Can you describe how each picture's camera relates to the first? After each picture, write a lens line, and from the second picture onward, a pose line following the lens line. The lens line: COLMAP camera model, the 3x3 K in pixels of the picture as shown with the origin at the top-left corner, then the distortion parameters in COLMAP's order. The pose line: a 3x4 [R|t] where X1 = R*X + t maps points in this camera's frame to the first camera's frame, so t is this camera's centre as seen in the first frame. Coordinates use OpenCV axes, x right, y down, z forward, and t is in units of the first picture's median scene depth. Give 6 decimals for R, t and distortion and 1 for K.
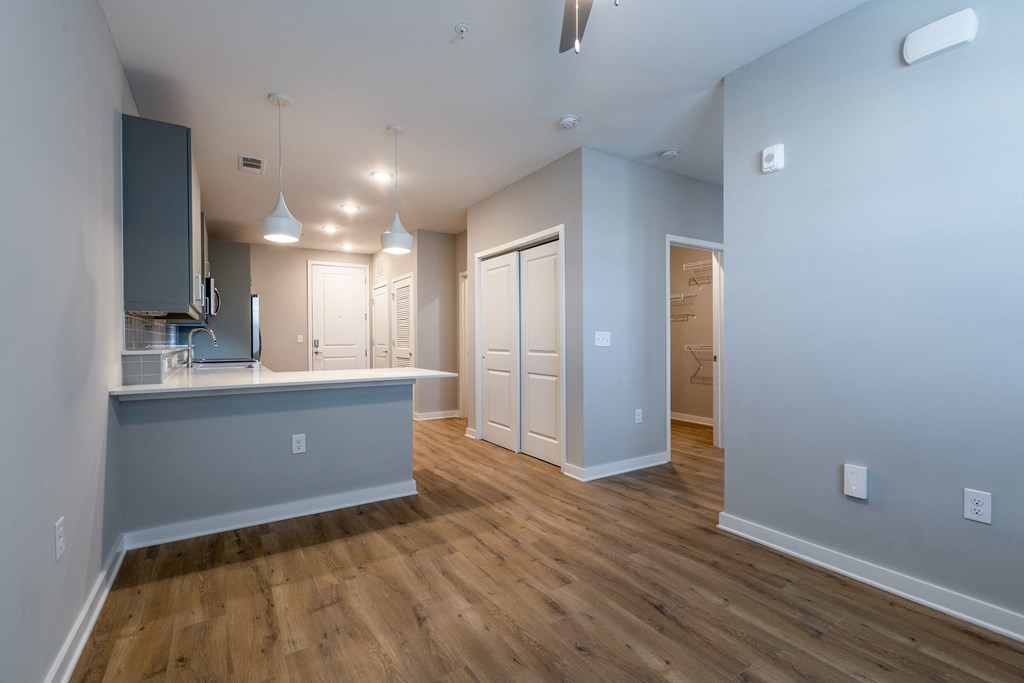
lens RADIAL K [[461.0, 0, 515.5], [0, 461.0, 339.4], [0, 0, 1]] dist [0.001670, -0.000579]
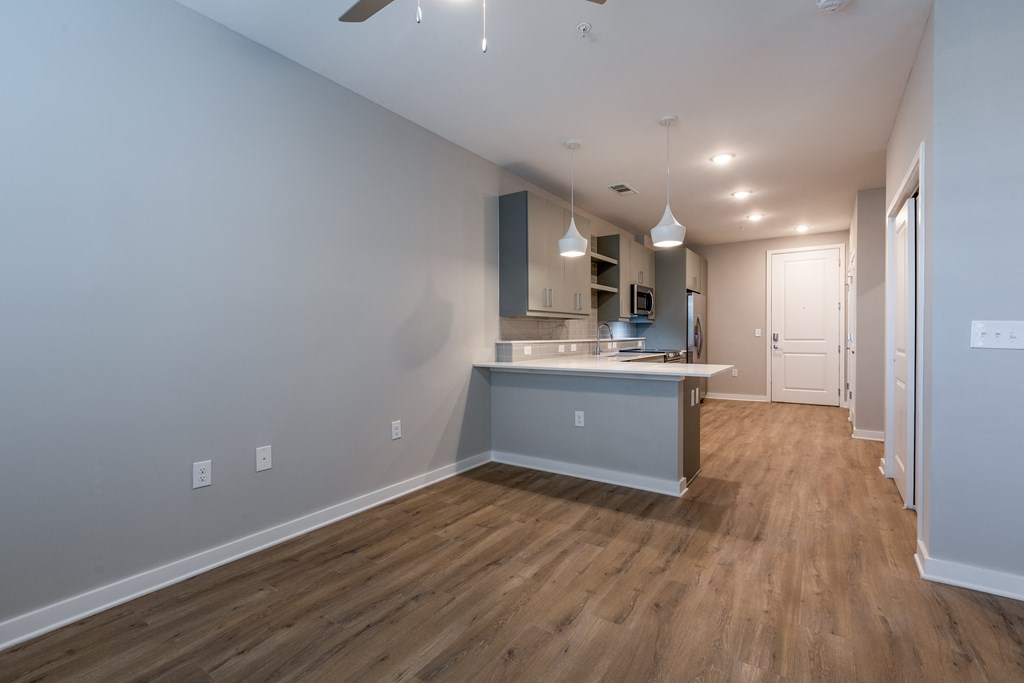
lens RADIAL K [[461.0, 0, 515.9], [0, 461.0, 338.1], [0, 0, 1]] dist [0.001670, -0.000579]
pose [[0.388212, 0.011798, -0.921495, 0.641574], [0.000593, 0.999915, 0.013052, -0.006735], [0.921570, -0.005613, 0.388172, 0.390098]]
